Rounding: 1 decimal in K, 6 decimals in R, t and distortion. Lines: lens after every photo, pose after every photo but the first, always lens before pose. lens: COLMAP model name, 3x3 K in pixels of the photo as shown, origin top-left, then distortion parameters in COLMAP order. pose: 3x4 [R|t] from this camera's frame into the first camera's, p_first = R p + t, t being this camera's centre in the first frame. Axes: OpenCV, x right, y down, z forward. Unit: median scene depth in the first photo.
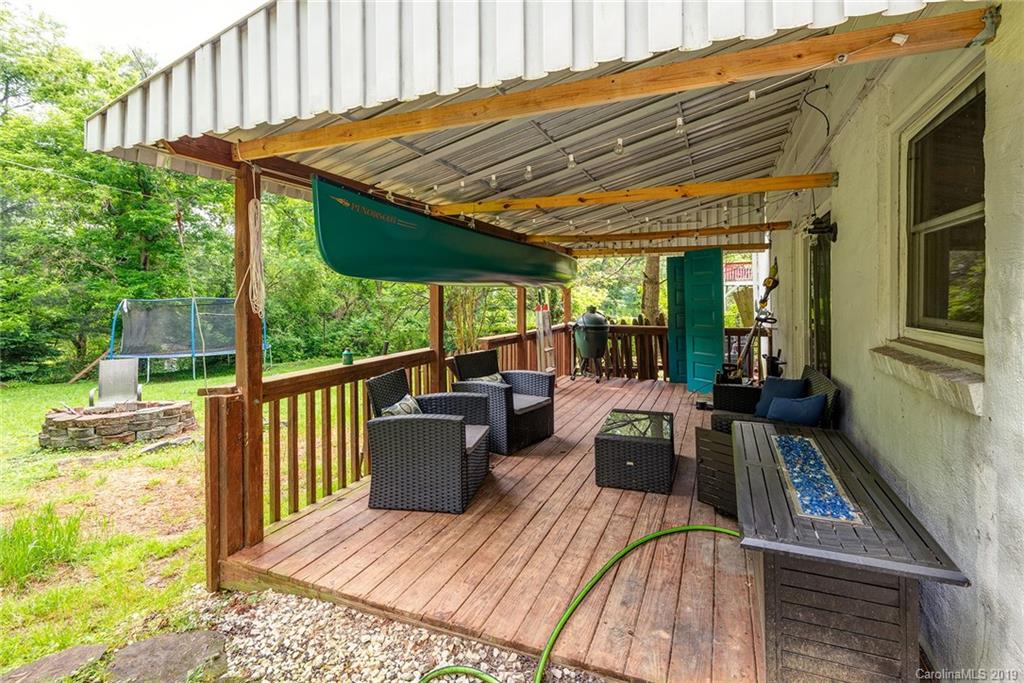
lens RADIAL K [[510.6, 0, 500.1], [0, 510.6, 300.0], [0, 0, 1]] dist [-0.002654, -0.003854]
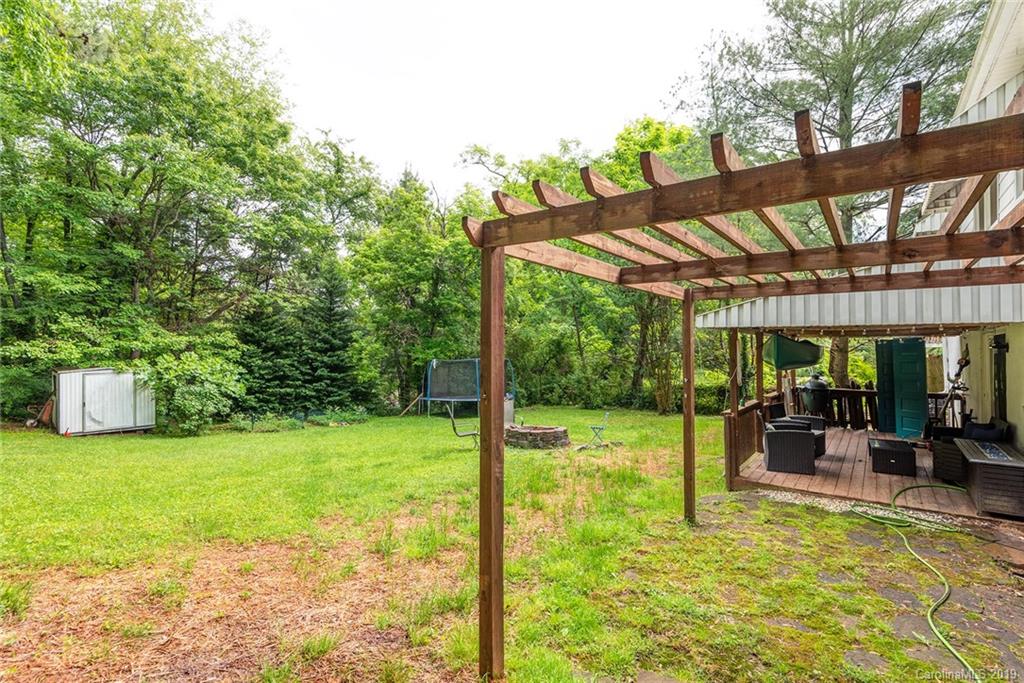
lens RADIAL K [[510.6, 0, 512.3], [0, 510.6, 343.0], [0, 0, 1]] dist [-0.002654, -0.003854]
pose [[0.976203, 0.007734, -0.216719, -0.385047], [-0.011776, 0.999780, -0.017364, -0.047472], [0.216537, 0.019503, 0.976080, -0.646793]]
